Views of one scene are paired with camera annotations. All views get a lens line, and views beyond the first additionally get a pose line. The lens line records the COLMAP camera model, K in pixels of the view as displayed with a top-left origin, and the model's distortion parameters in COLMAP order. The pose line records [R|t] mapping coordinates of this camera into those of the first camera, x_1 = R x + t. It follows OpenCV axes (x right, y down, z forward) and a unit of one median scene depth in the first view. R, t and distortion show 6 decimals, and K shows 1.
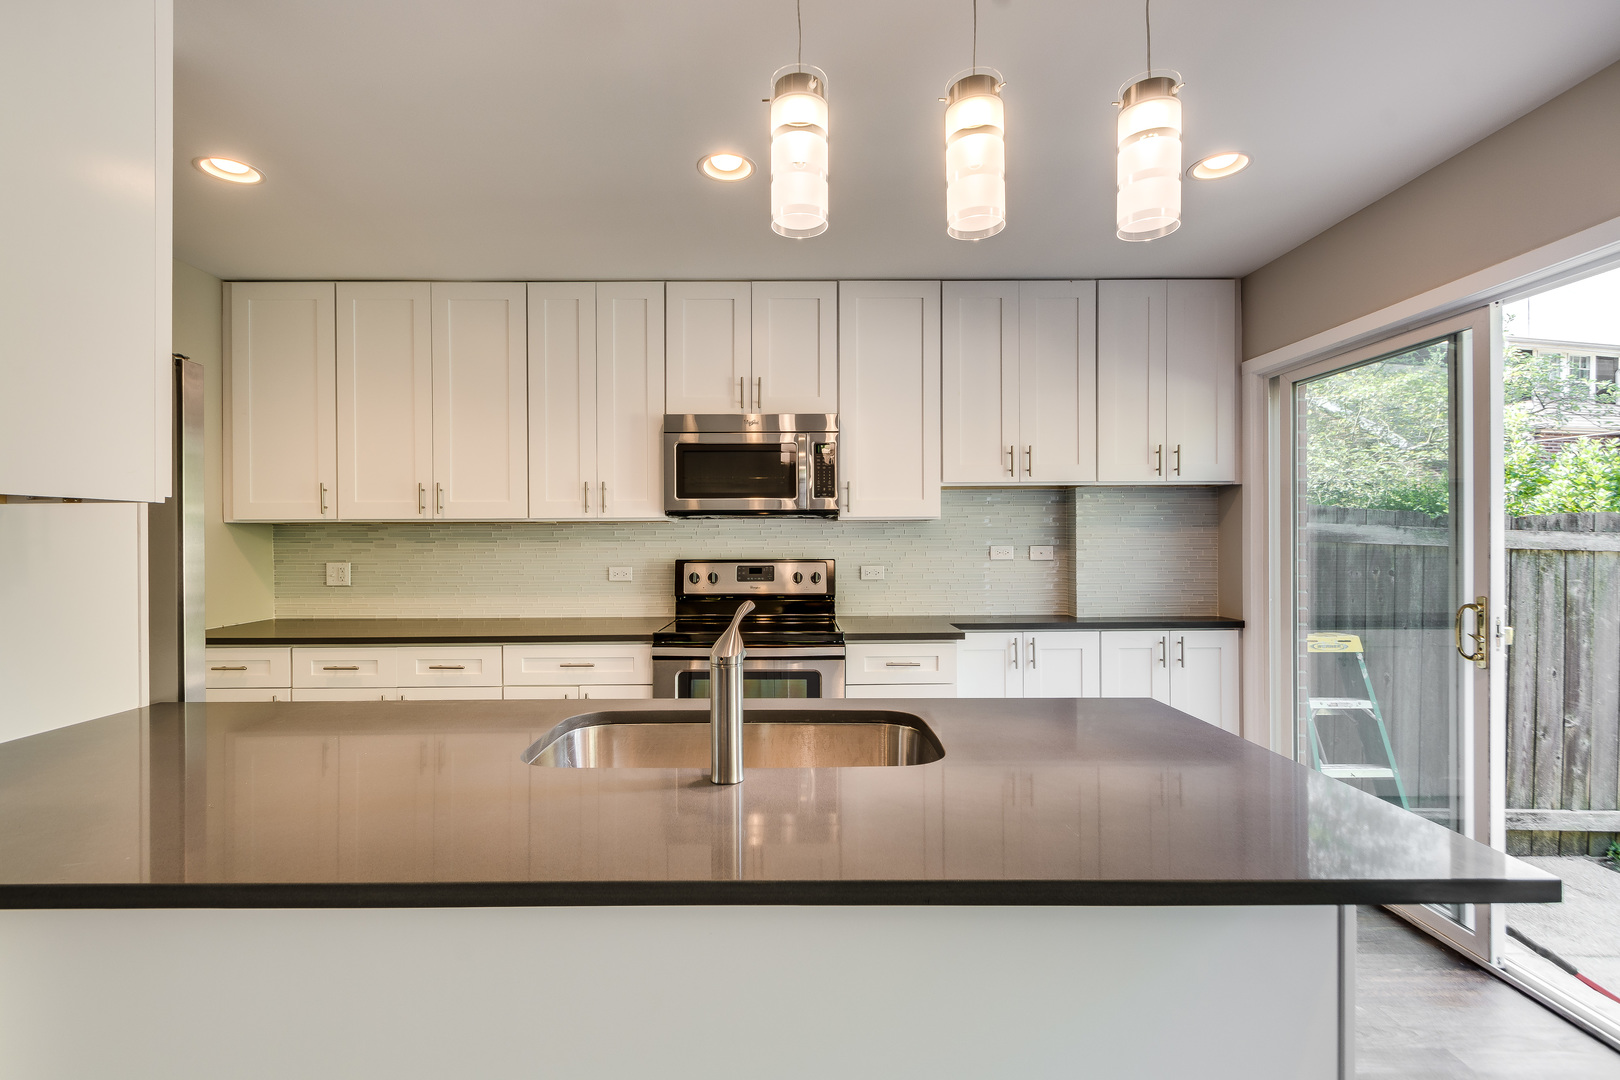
lens RADIAL K [[724.6, 0, 799.6], [0, 724.6, 550.3], [0, 0, 1]] dist [0.003181, -0.000071]
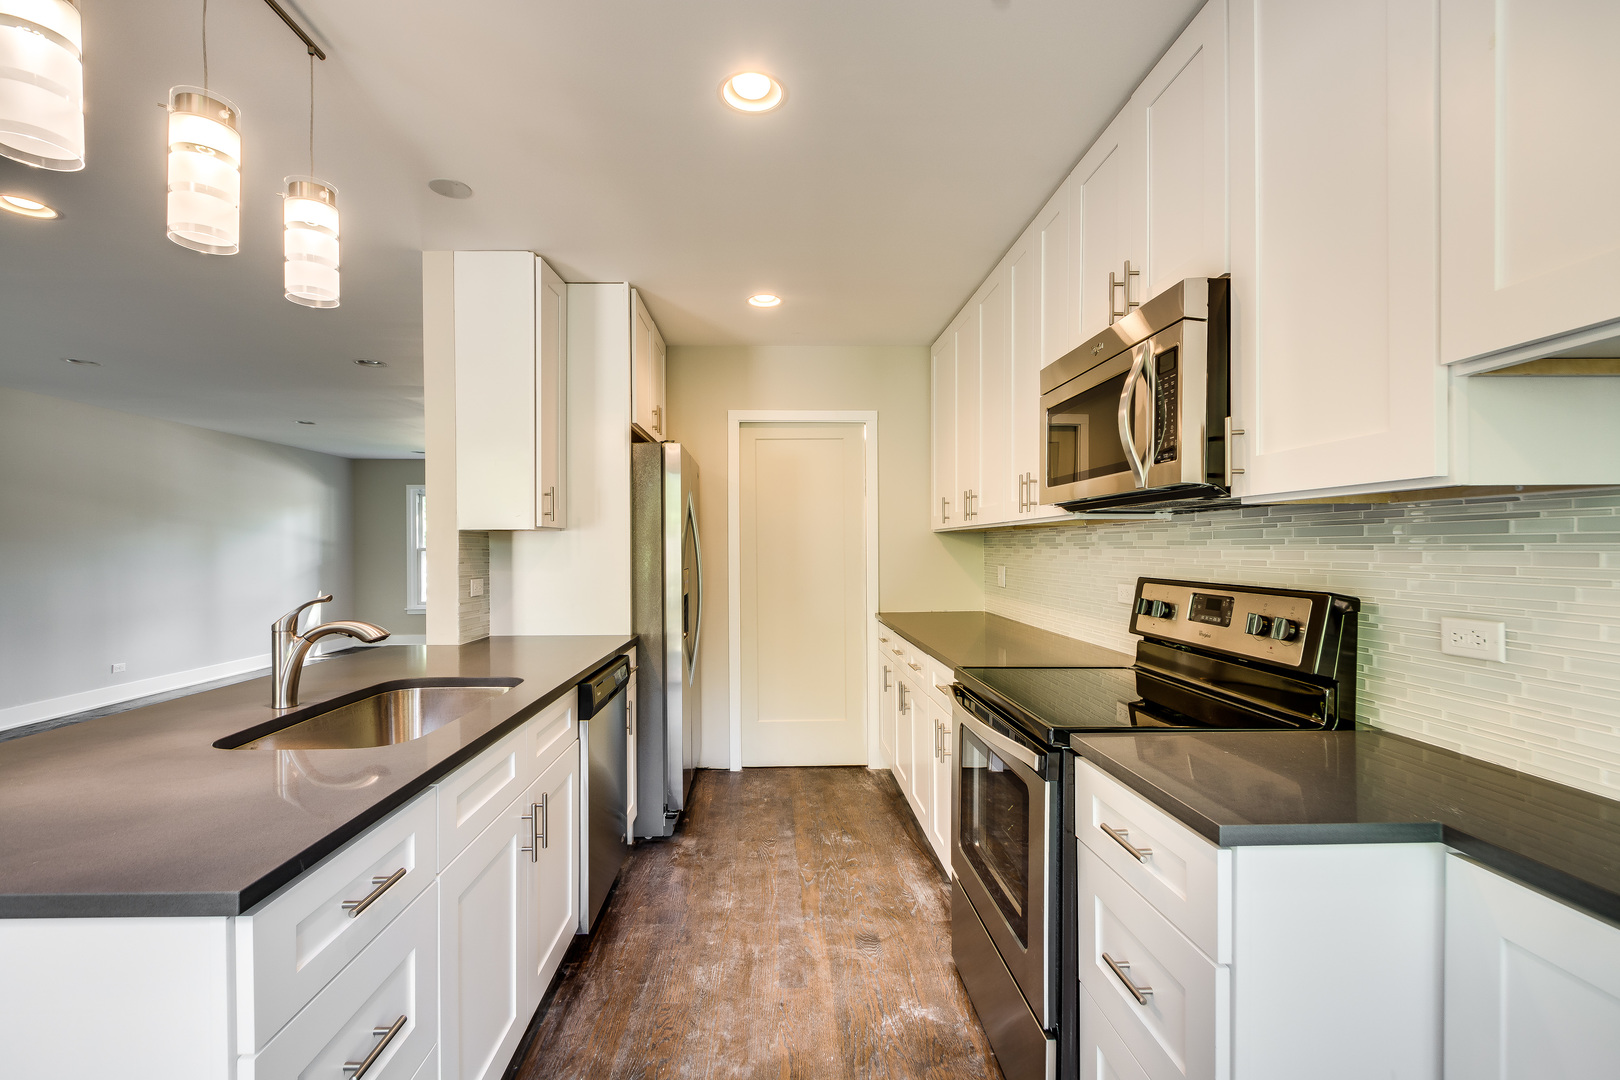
lens RADIAL K [[724.6, 0, 799.6], [0, 724.6, 550.3], [0, 0, 1]] dist [0.003181, -0.000071]
pose [[0.028587, 0.009791, -0.999543, 0.484431], [-0.010252, 0.999902, 0.009502, -0.014374], [0.999539, 0.009976, 0.028684, 0.697129]]
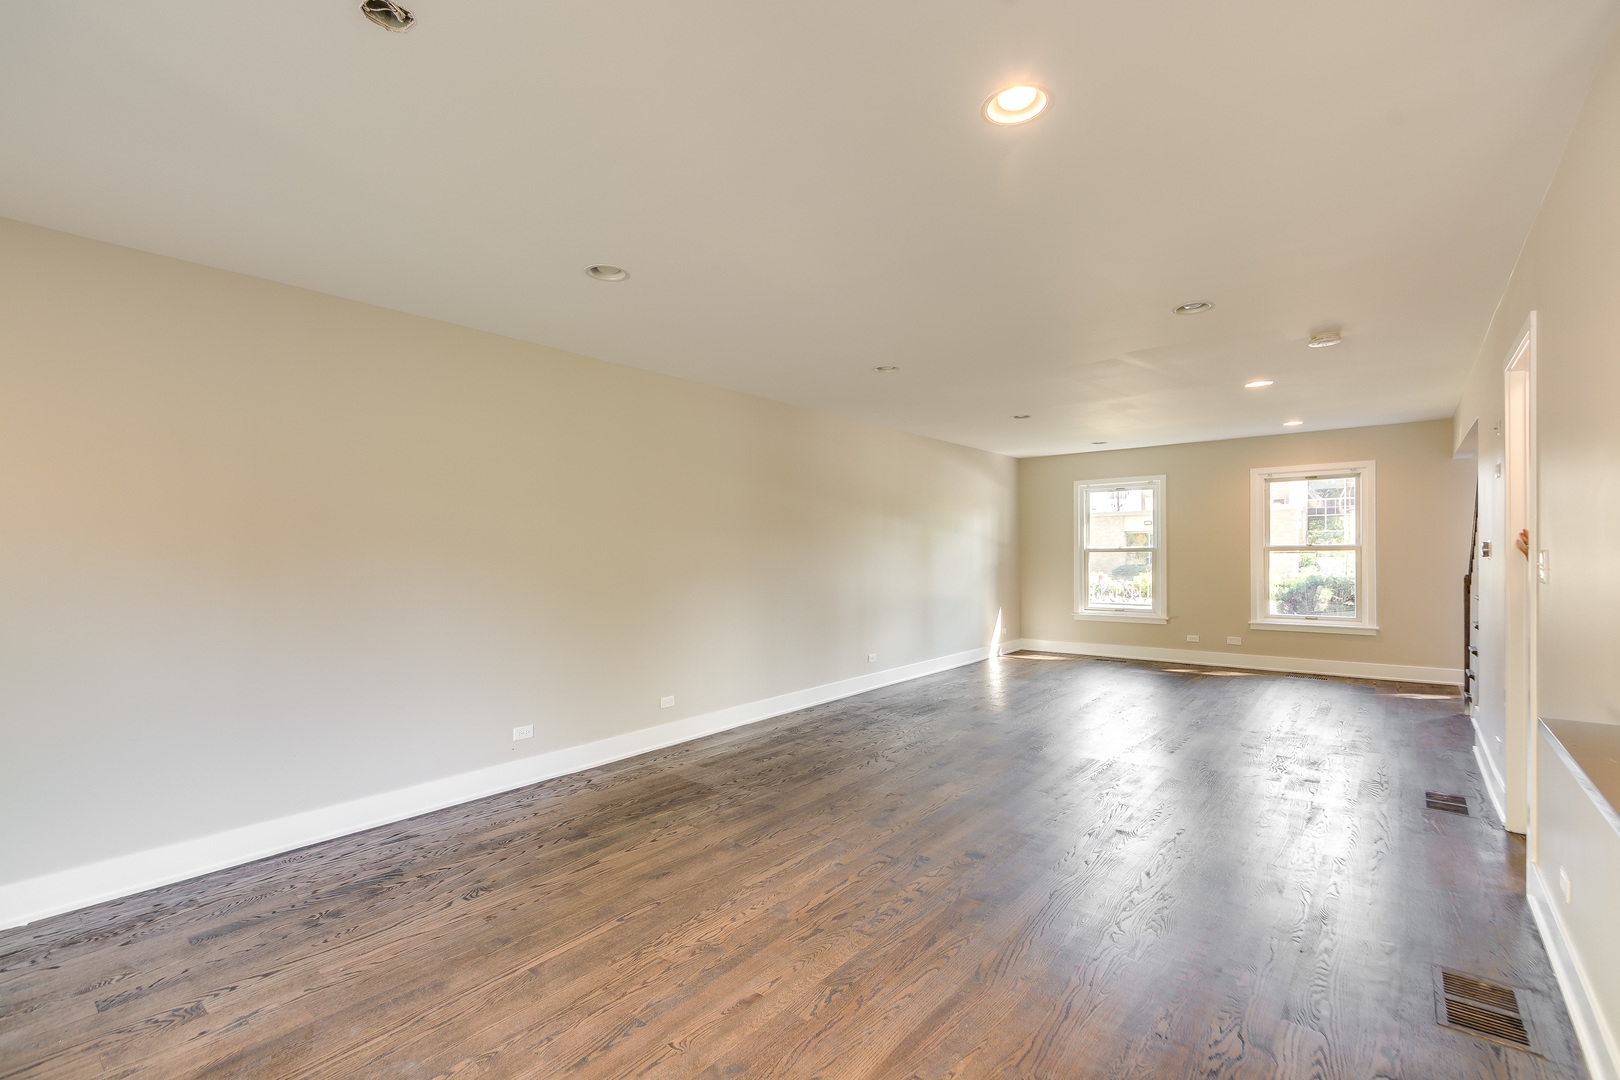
lens RADIAL K [[719.1, 0, 802.9], [0, 719.1, 558.2], [0, 0, 1]] dist [-0.001191, -0.001405]
pose [[-0.636532, 0.016066, -0.771083, 0.271427], [0.000815, 0.999796, 0.020158, -0.001415], [0.771250, 0.012203, -0.636416, 0.166351]]
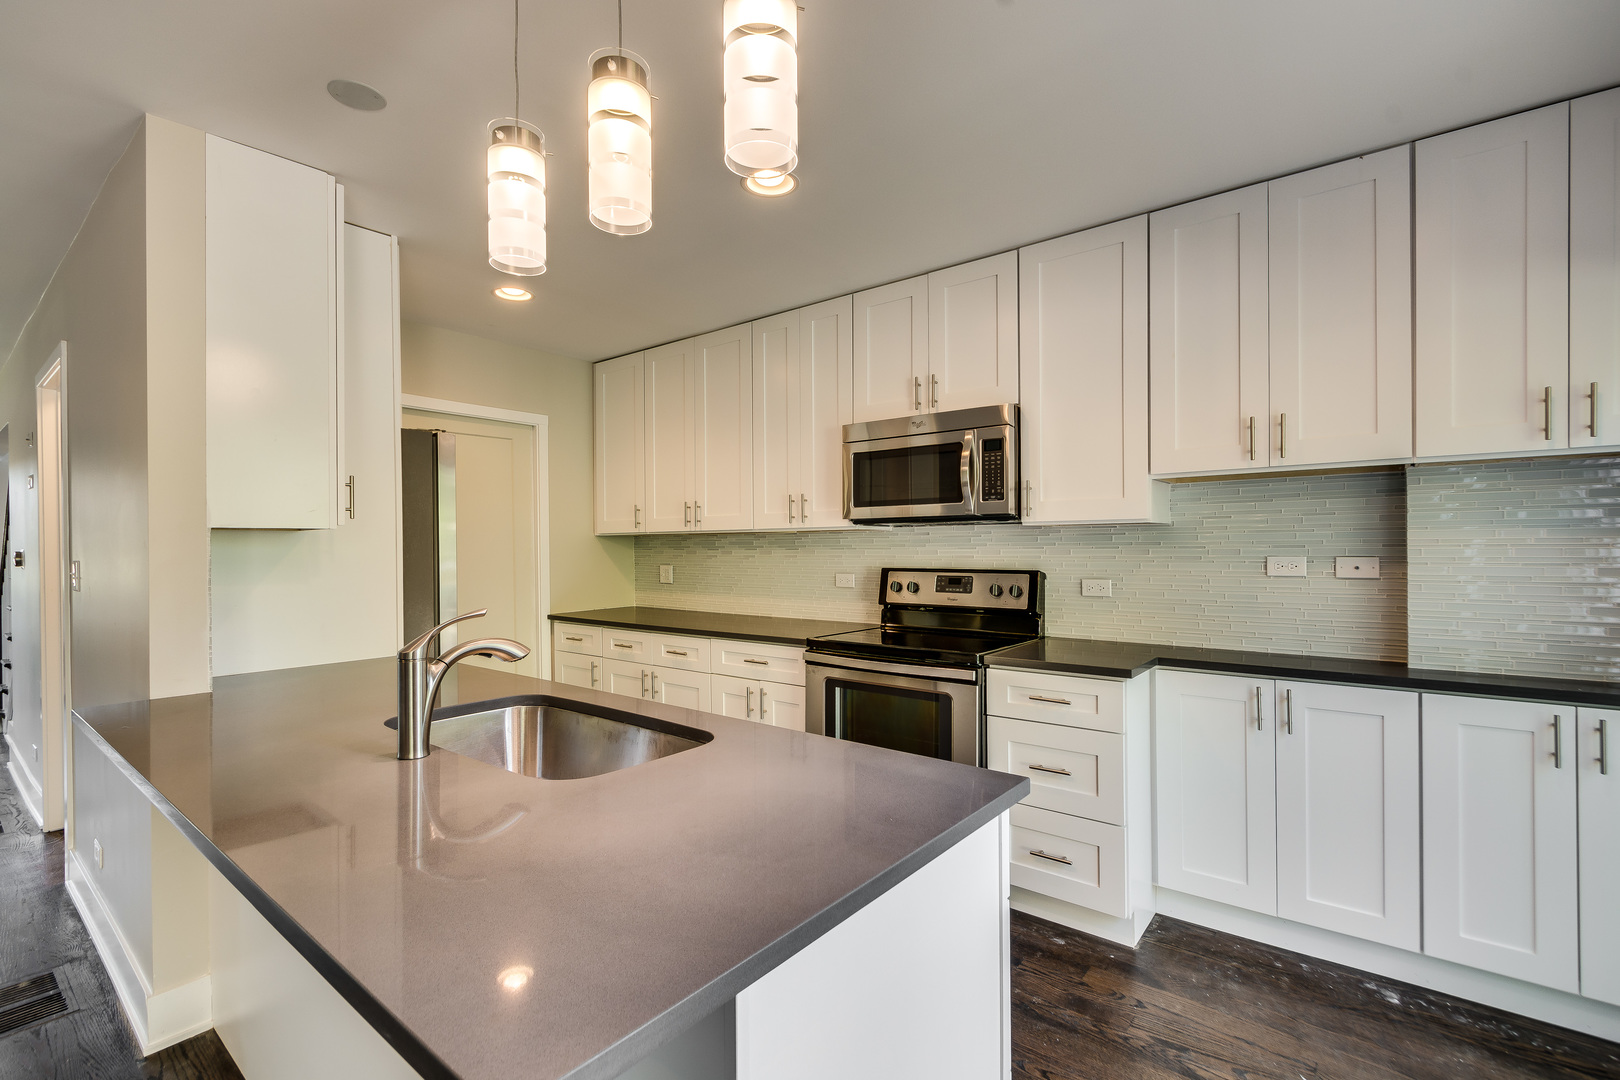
lens RADIAL K [[724.6, 0, 799.6], [0, 724.6, 550.3], [0, 0, 1]] dist [0.003181, -0.000071]
pose [[0.778343, 0.002803, -0.627833, 0.378055], [-0.004546, 0.999989, -0.001171, -0.009737], [0.627823, 0.003766, 0.778347, 0.158076]]
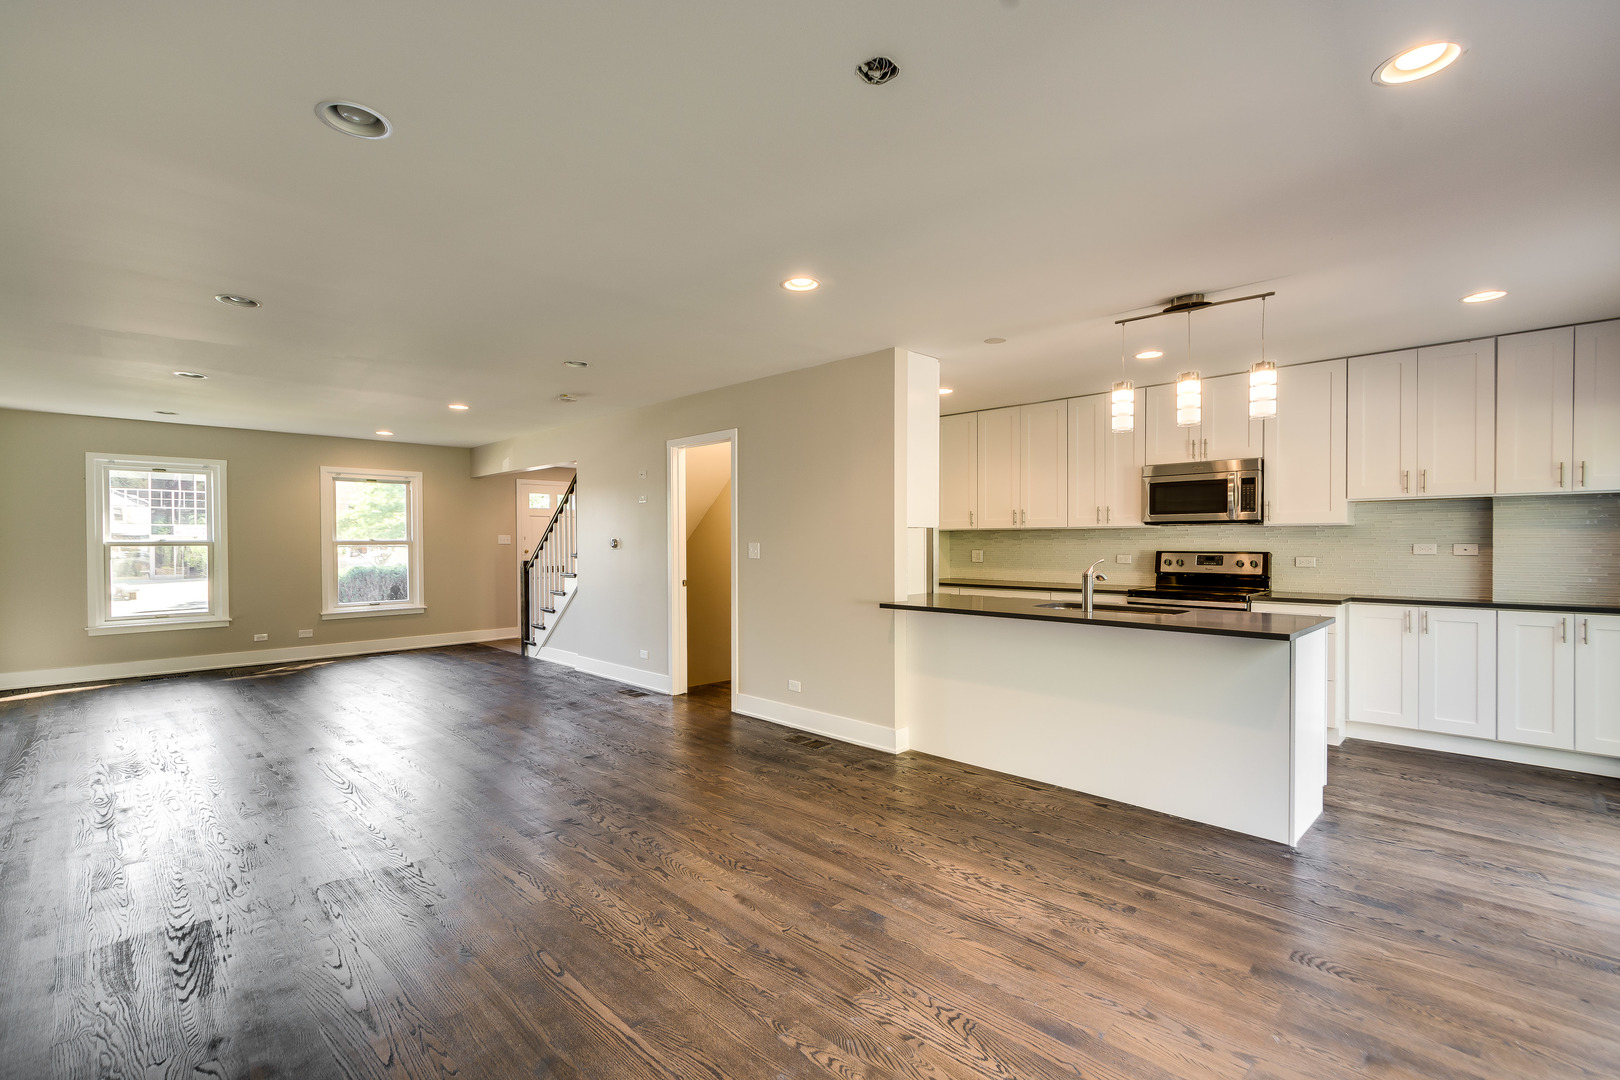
lens RADIAL K [[710.1, 0, 815.5], [0, 710.1, 548.8], [0, 0, 1]] dist [-0.004118, -0.000363]
pose [[0.713728, 0.010677, -0.700342, 0.414443], [-0.009162, 0.999941, 0.005907, 0.005970], [0.700363, 0.002201, 0.713783, -0.706373]]
